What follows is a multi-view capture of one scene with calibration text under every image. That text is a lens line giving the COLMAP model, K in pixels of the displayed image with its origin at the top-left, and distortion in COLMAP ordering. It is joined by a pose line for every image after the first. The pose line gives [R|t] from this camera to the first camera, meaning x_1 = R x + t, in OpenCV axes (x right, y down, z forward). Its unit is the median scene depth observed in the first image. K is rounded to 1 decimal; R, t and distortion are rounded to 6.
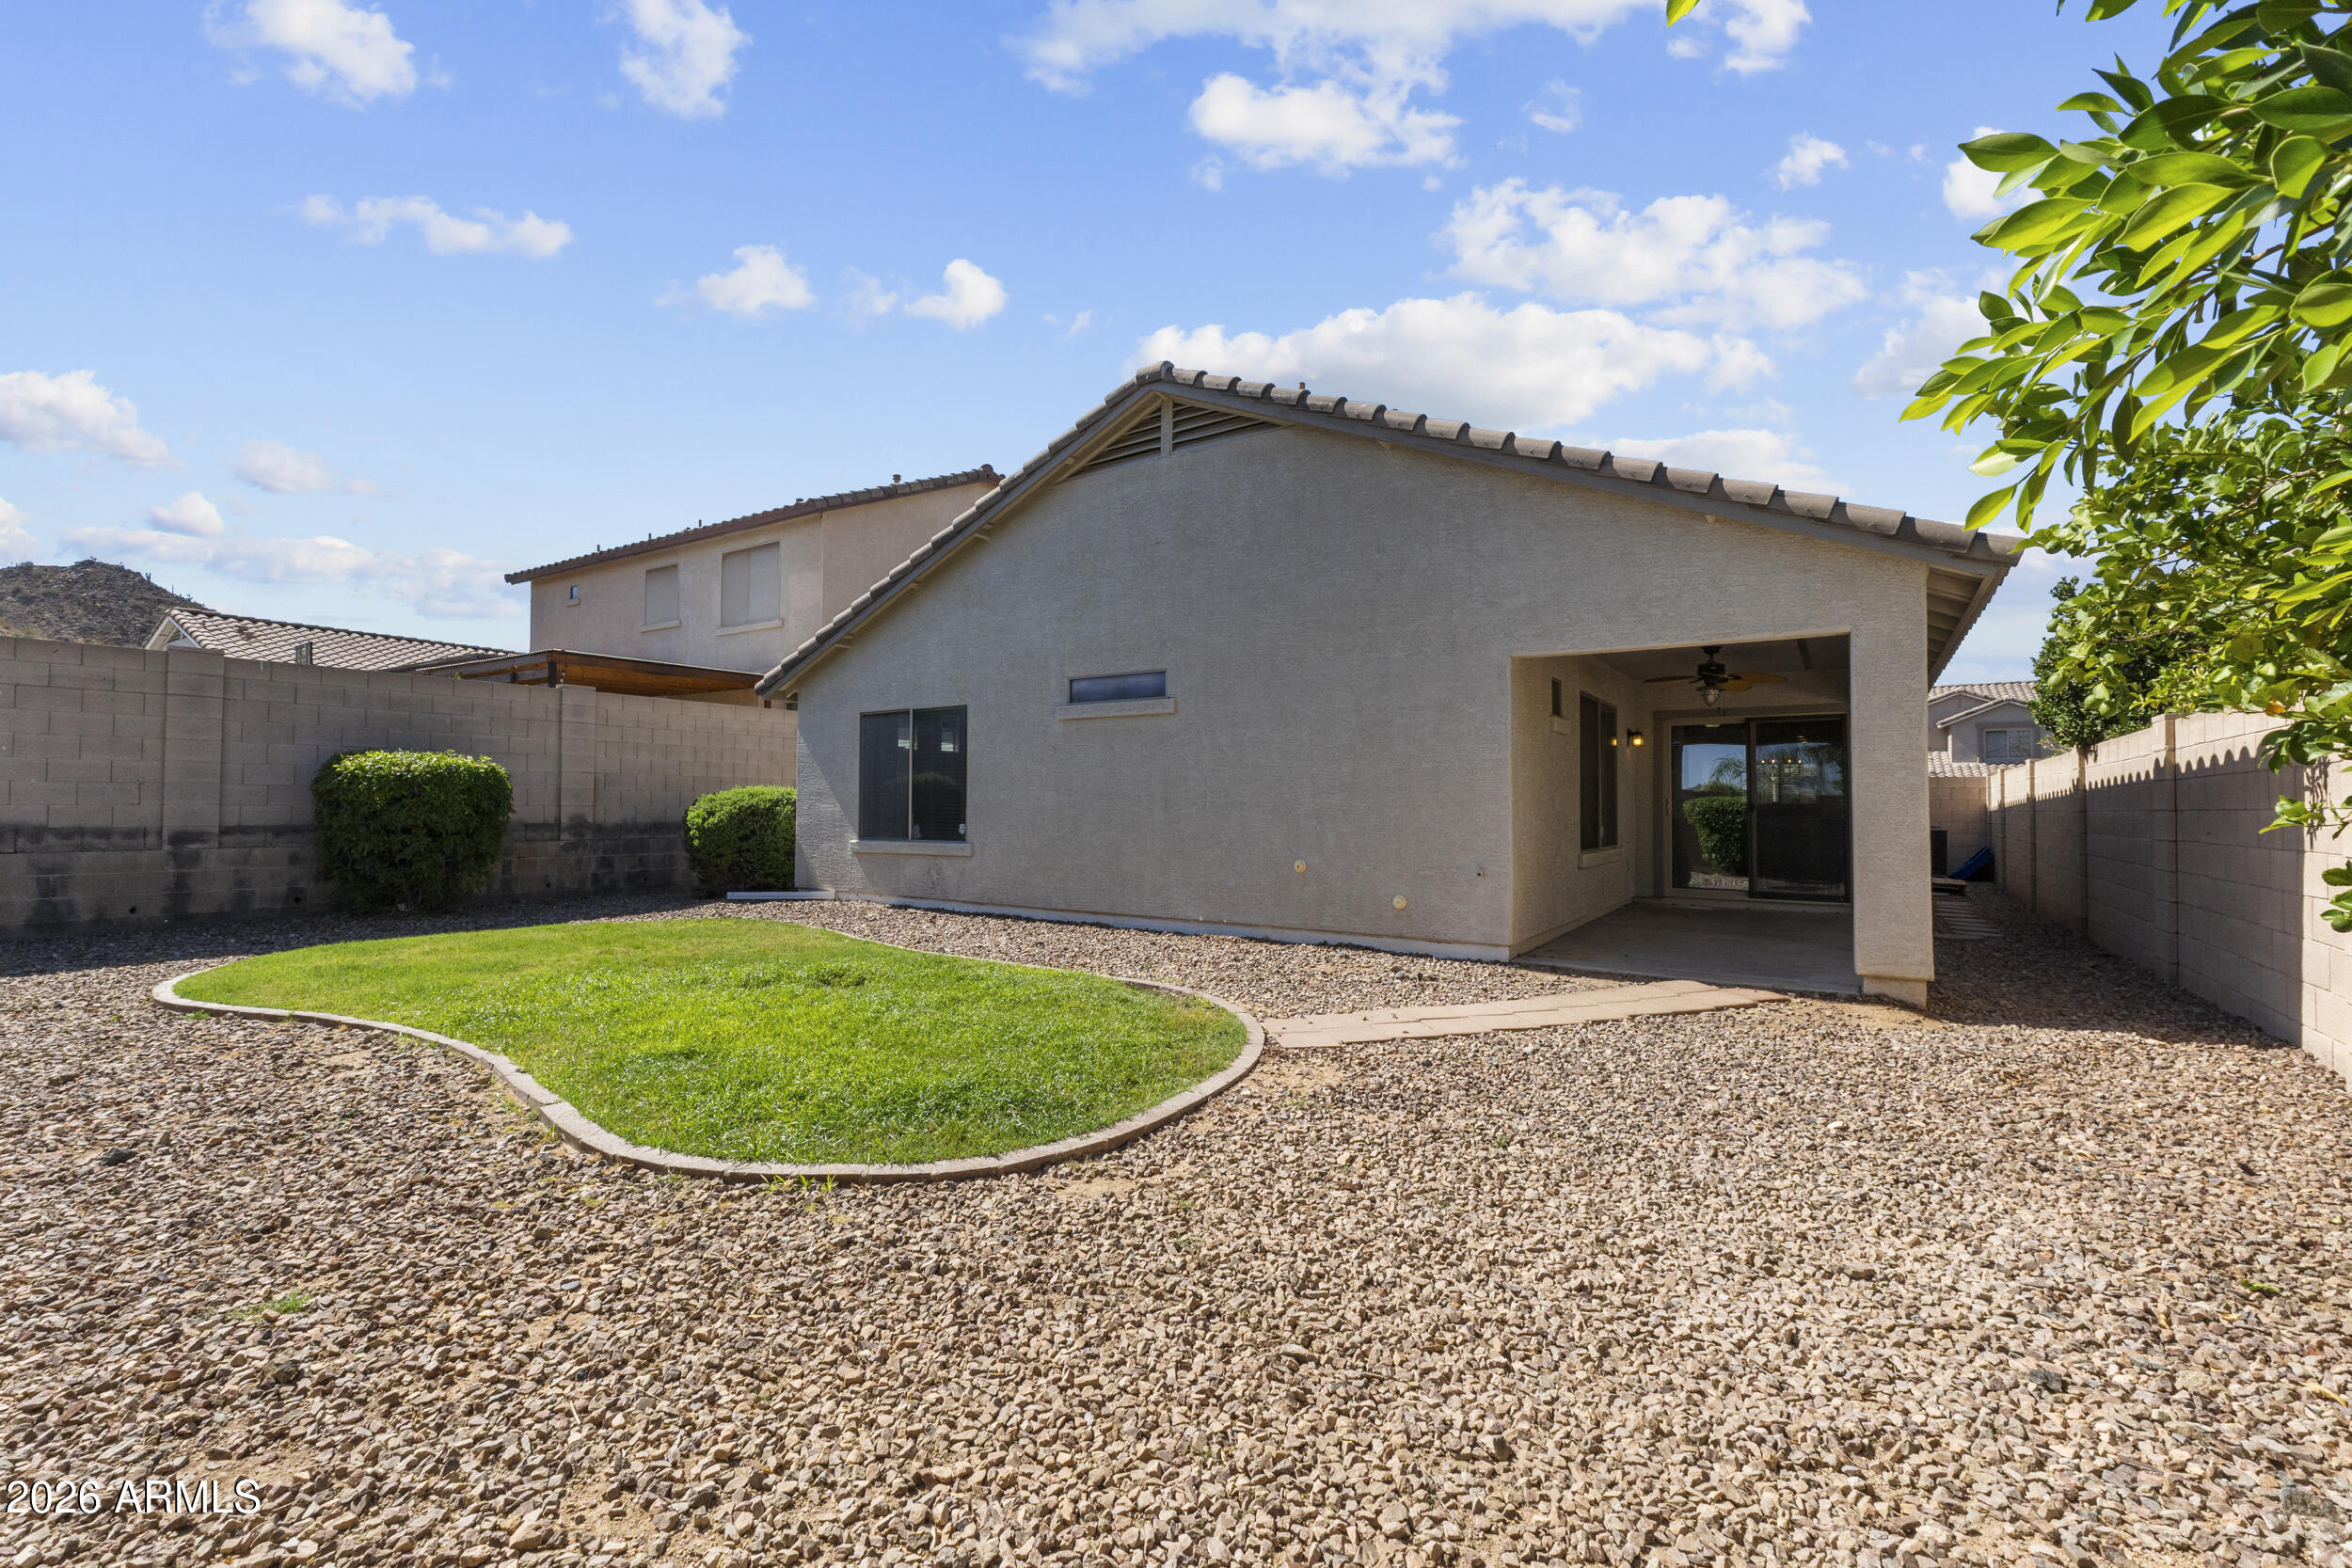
lens RADIAL K [[974.1, 0, 1176.0], [0, 974.1, 784.0], [0, 0, 1]] dist [-0.000156, -0.002913]
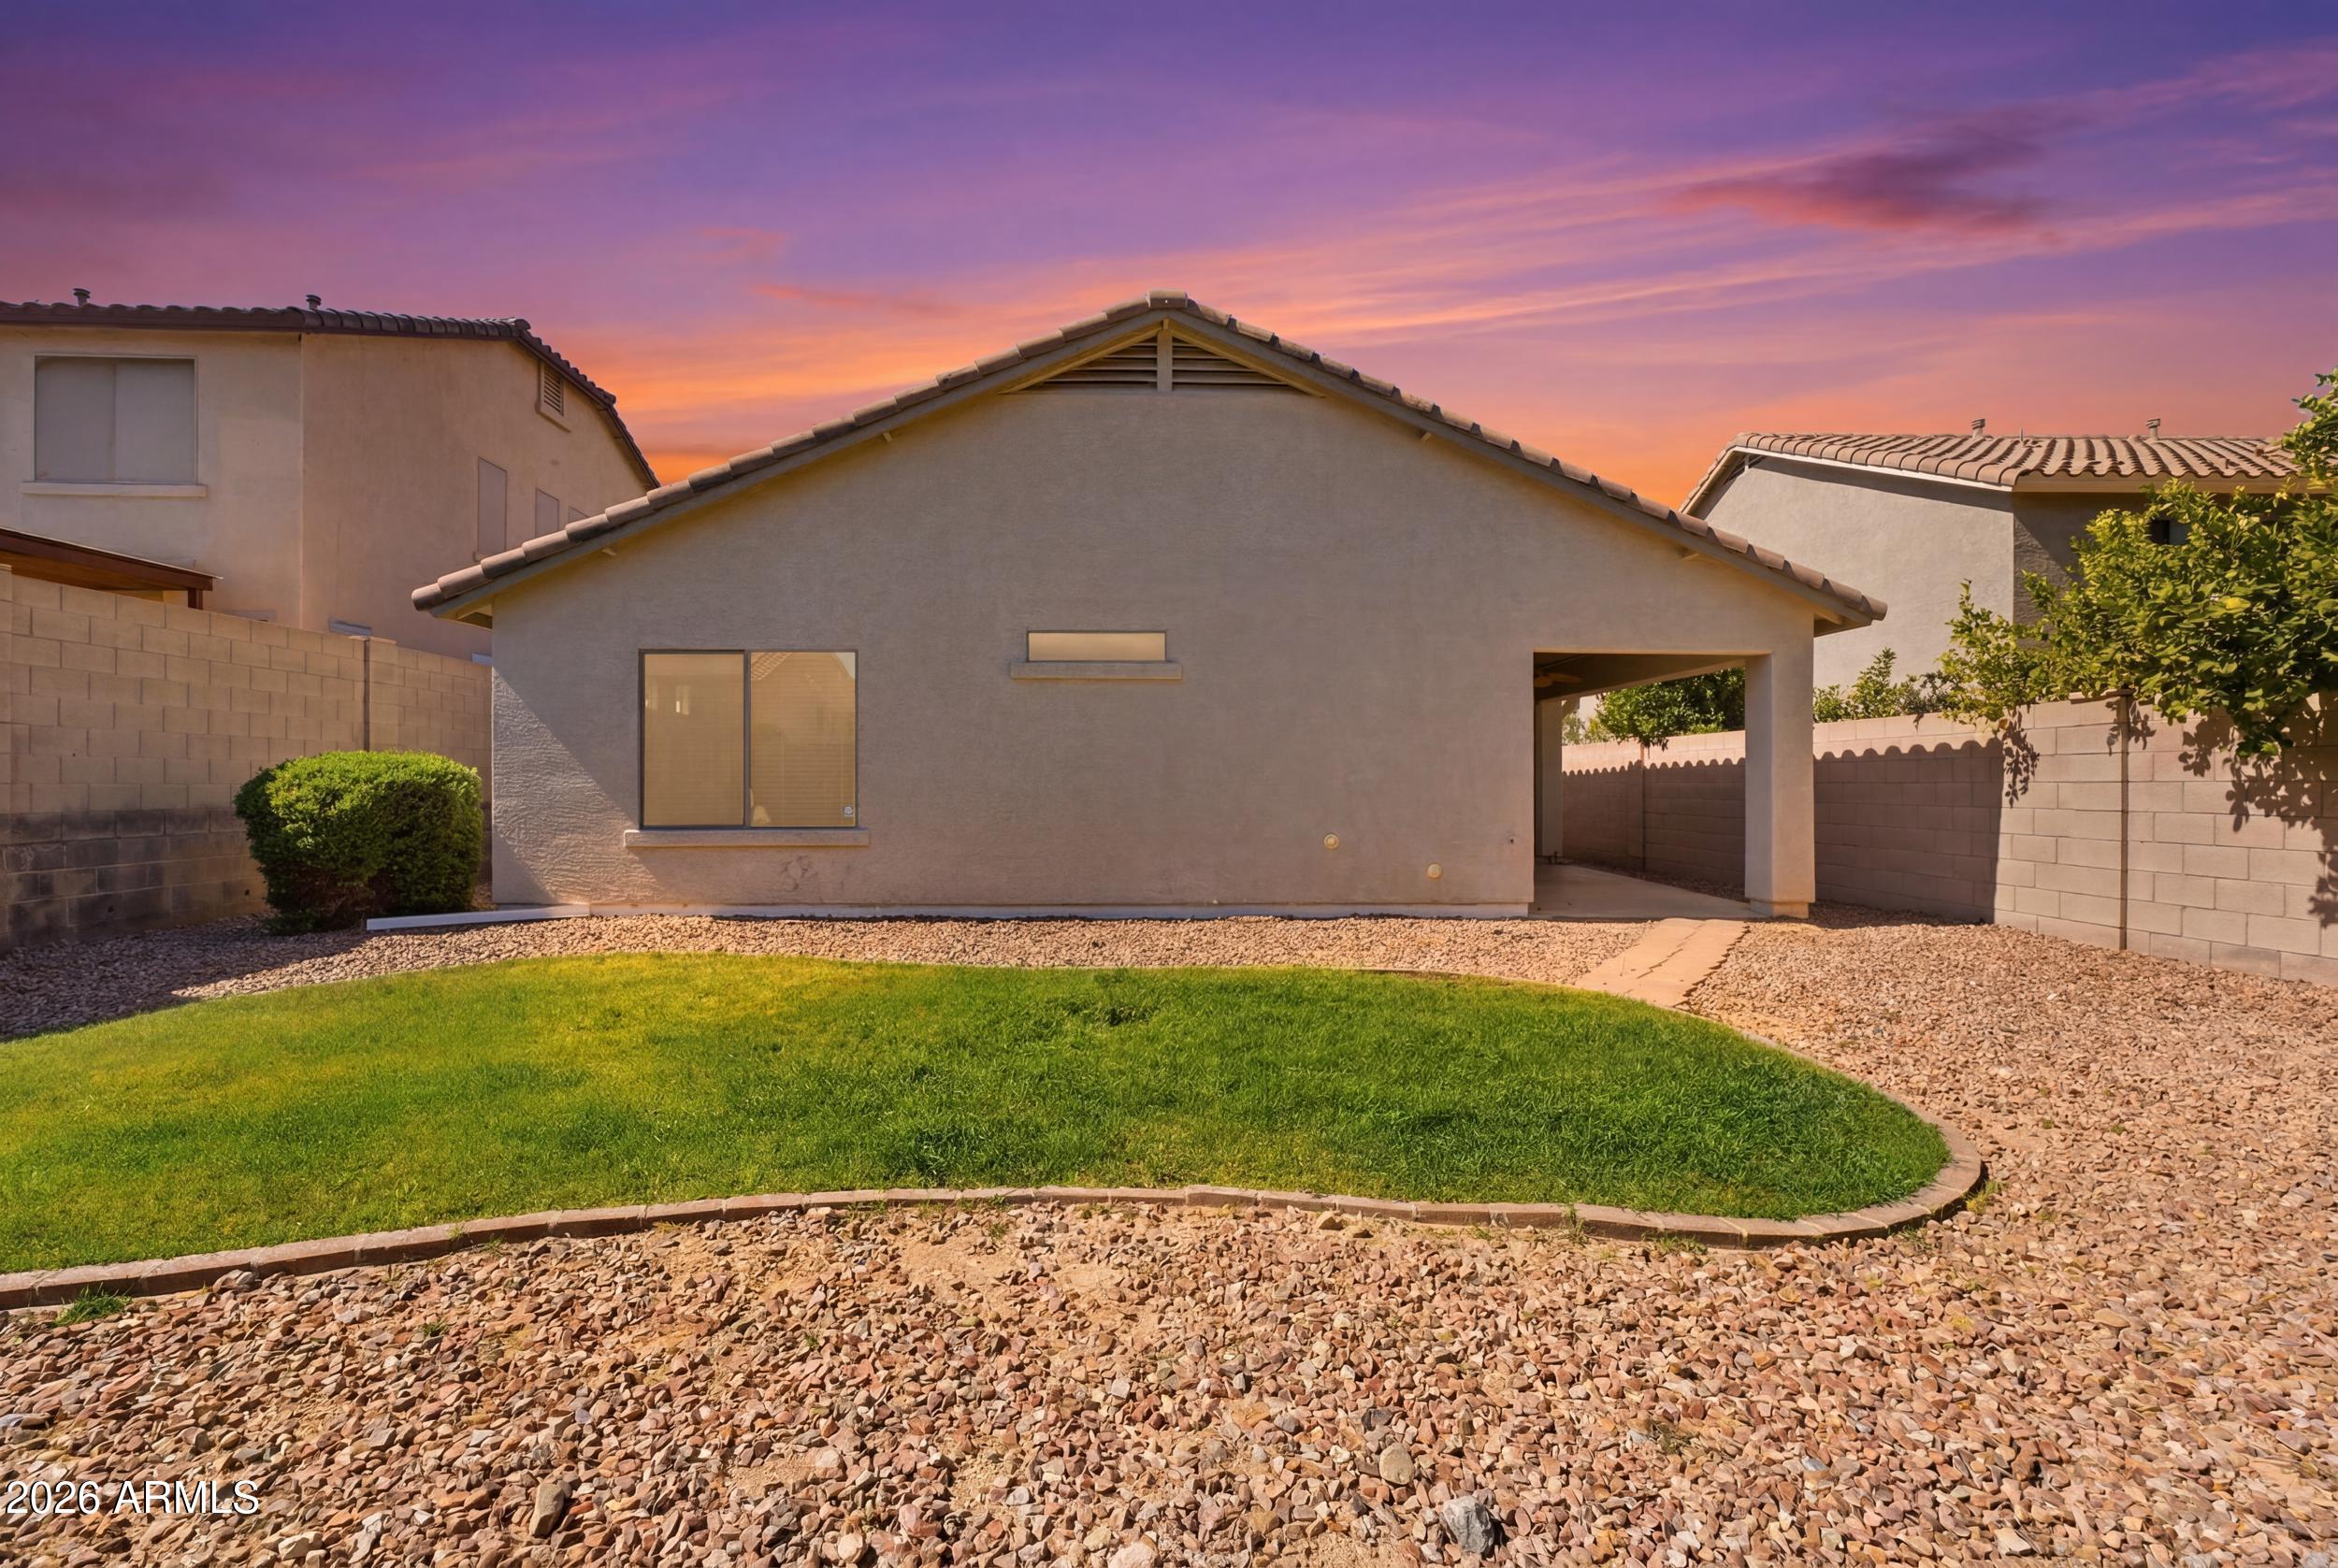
lens RADIAL K [[971.8, 0, 1169.0], [0, 971.8, 784.0], [0, 0, 1]] dist [-0.011571, 0.000238]
pose [[0.811781, -0.005385, 0.583936, -0.536750], [-0.011815, 0.999601, 0.025643, 0.001891], [-0.583842, -0.027715, 0.811394, 0.257451]]
